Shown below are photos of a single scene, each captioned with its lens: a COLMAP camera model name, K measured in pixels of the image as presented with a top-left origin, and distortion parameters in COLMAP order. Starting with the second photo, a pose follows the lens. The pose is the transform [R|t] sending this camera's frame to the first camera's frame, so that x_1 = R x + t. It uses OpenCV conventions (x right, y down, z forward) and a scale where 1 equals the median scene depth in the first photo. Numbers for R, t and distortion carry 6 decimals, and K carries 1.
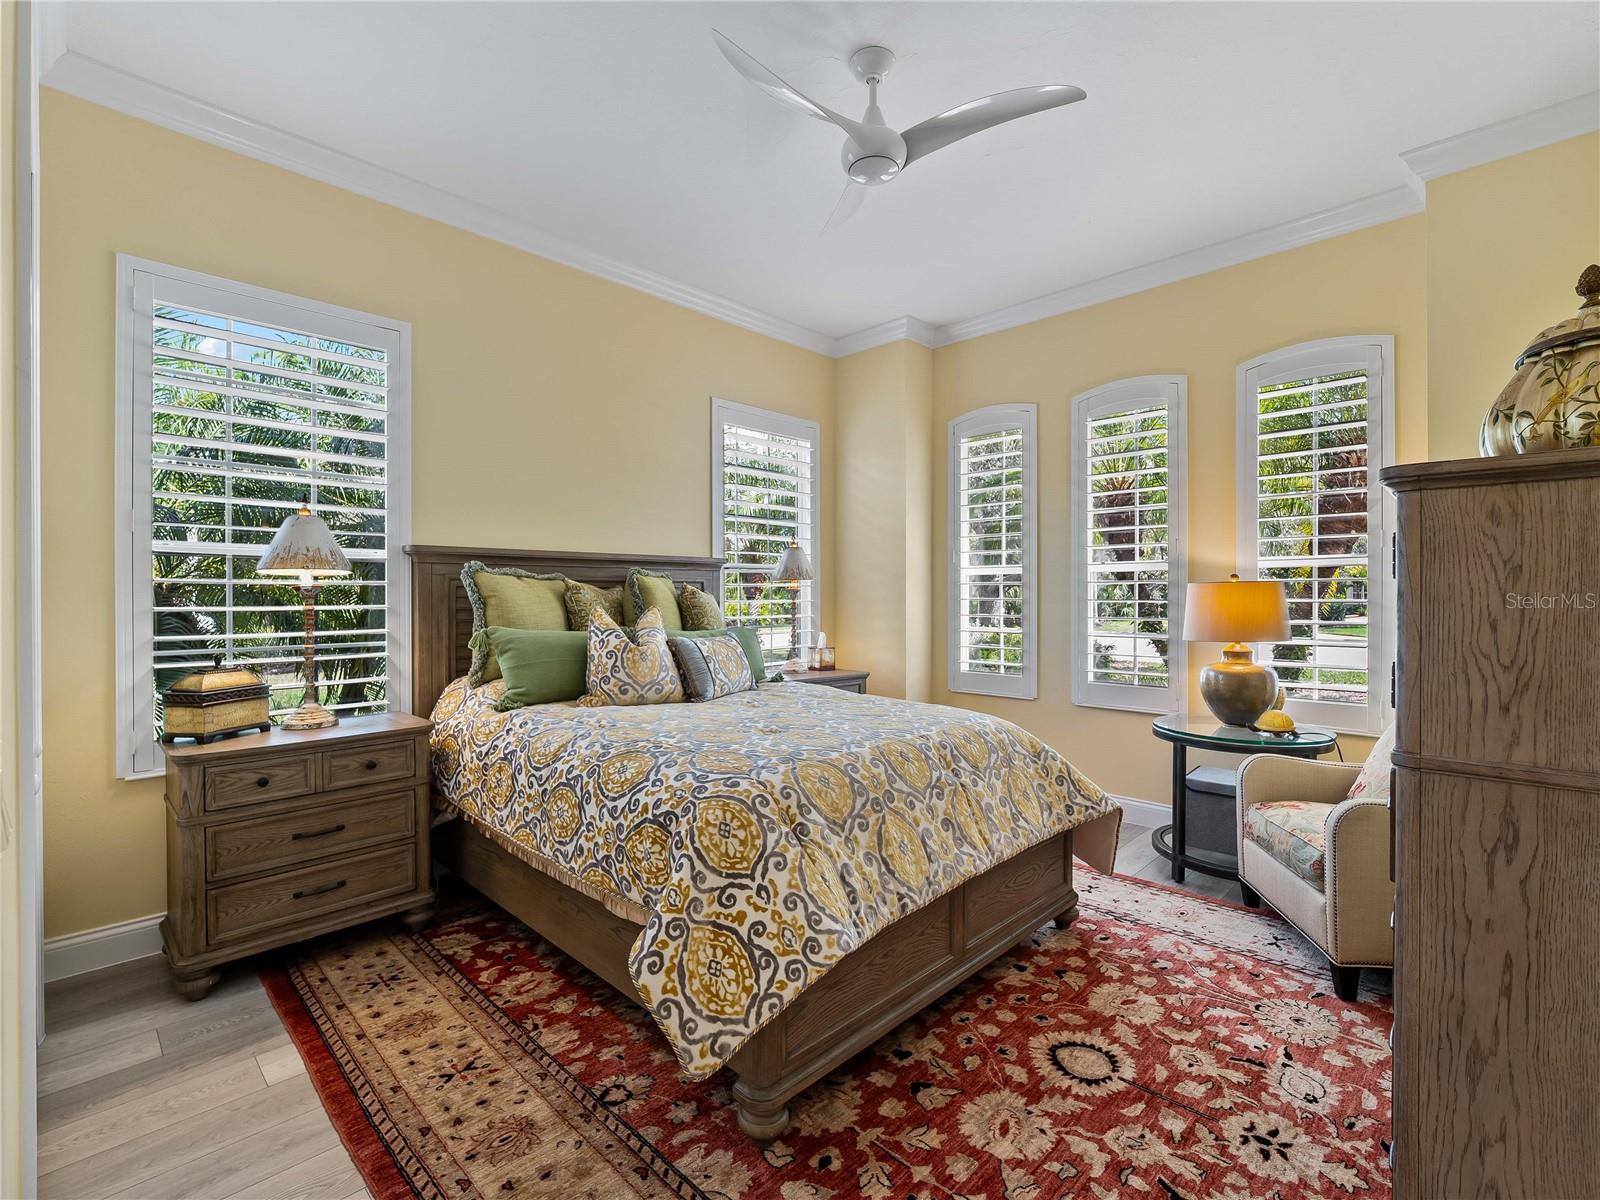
lens RADIAL K [[733.7, 0, 809.8], [0, 733.7, 608.7], [0, 0, 1]] dist [0.000758, 0.000203]
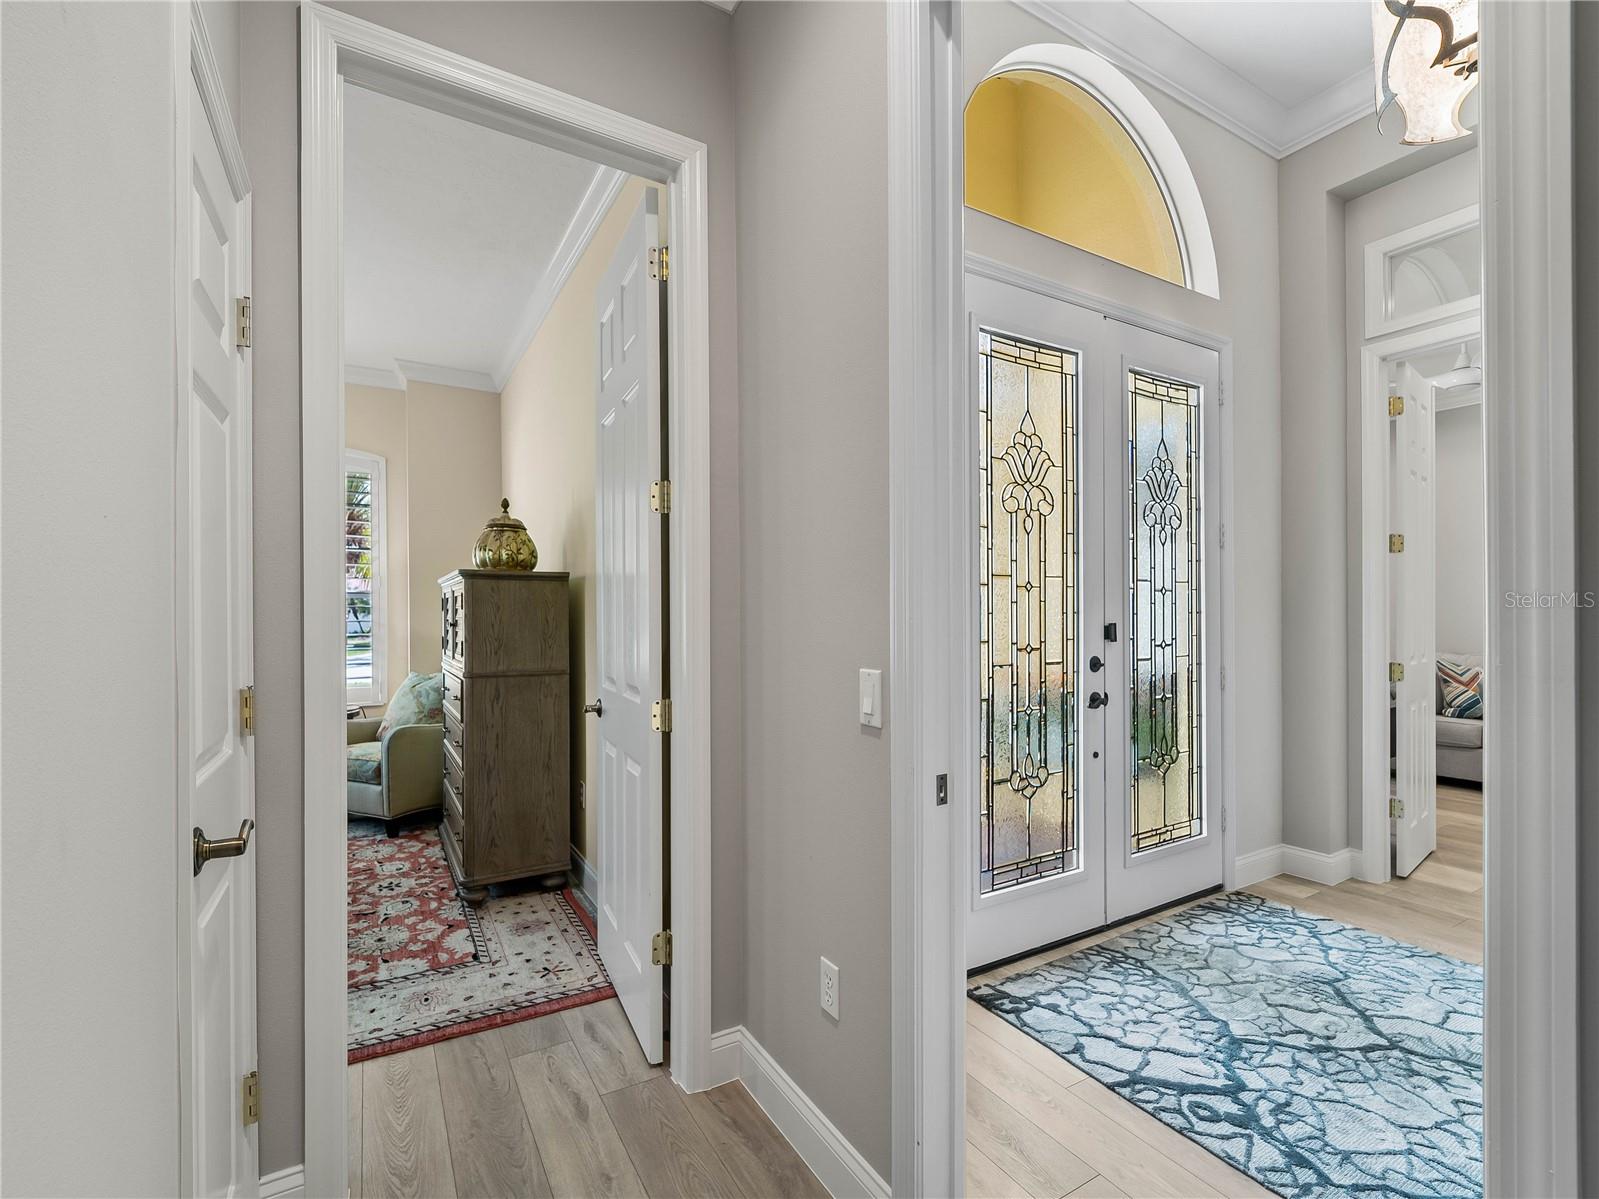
lens RADIAL K [[733.3, 0, 809.3], [0, 733.3, 608.2], [0, 0, 1]] dist [0.000758, 0.000203]
pose [[0.262114, 0.015595, 0.964911, -0.597957], [0.018640, 0.999601, -0.021219, 0.014134], [-0.964857, 0.023548, 0.261719, -0.381685]]
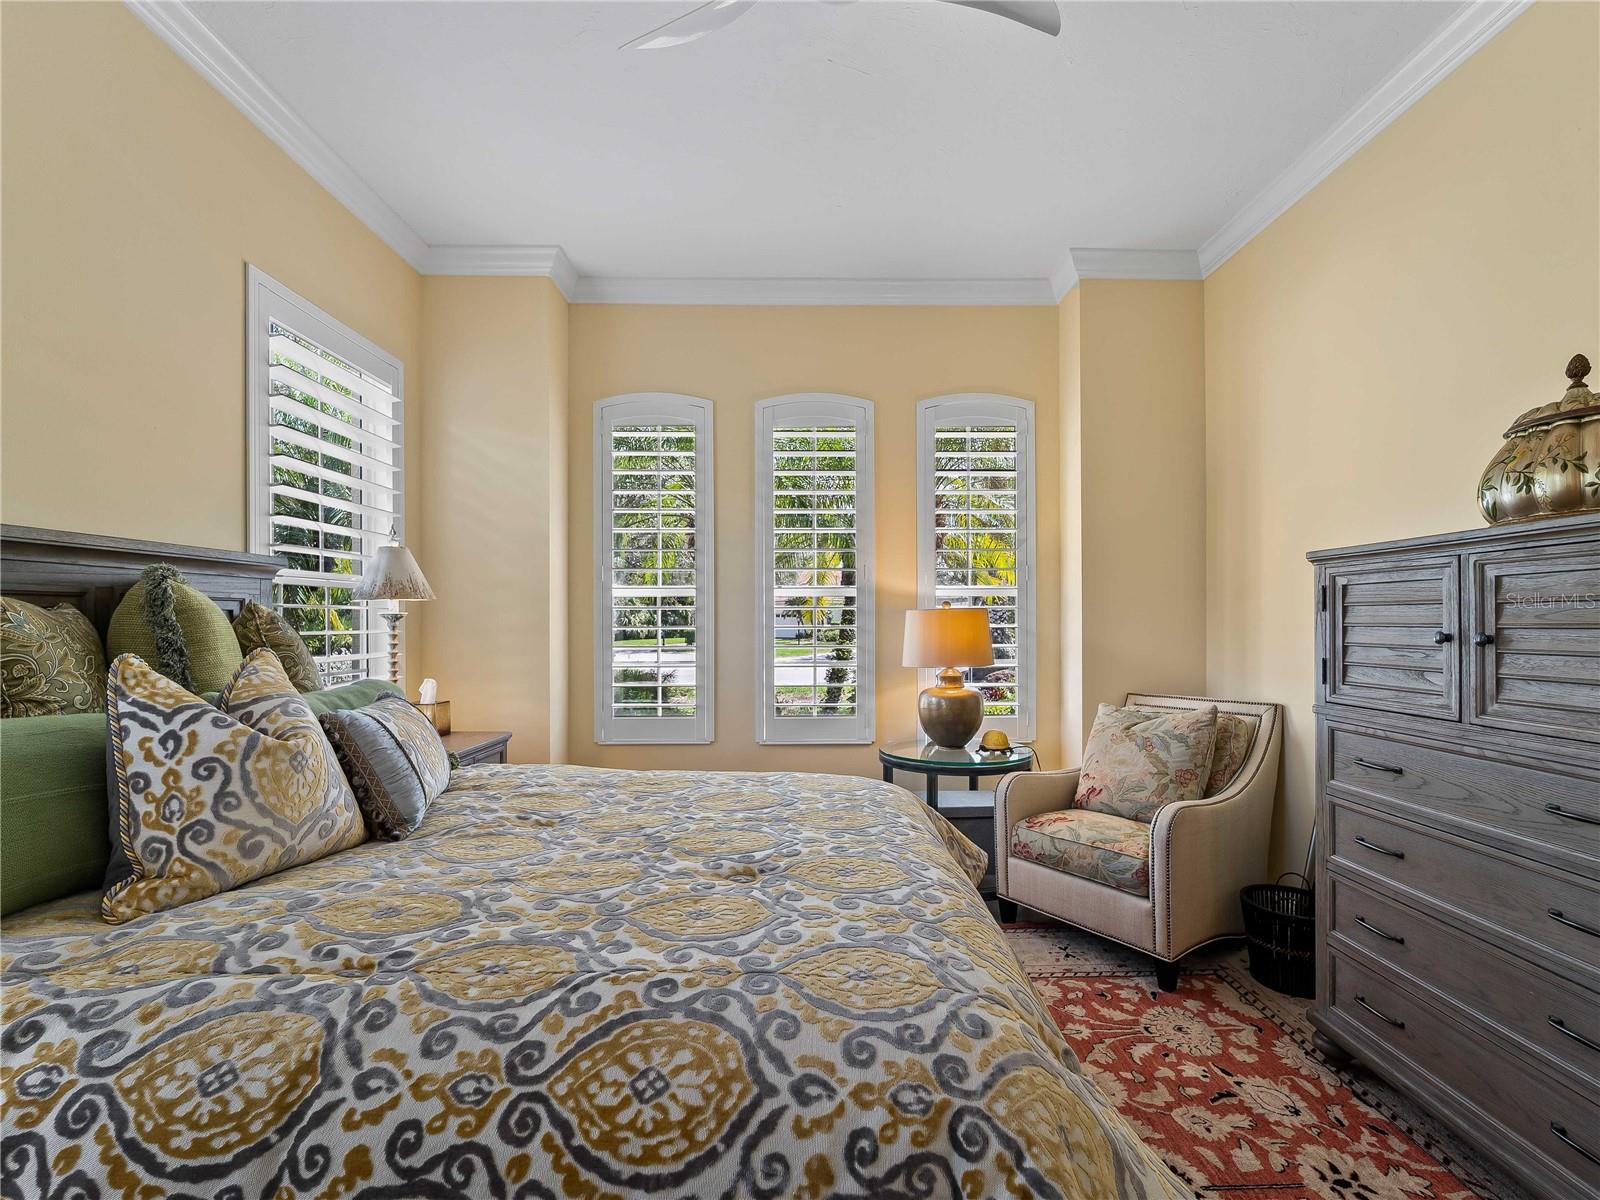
lens RADIAL K [[726.6, 0, 806.8], [0, 726.6, 628.0], [0, 0, 1]] dist [-0.001281, -0.000898]
pose [[0.708020, -0.008084, 0.706146, -0.322572], [0.014275, 0.999894, -0.002866, -0.011074], [-0.706048, 0.012109, 0.708061, 0.469928]]
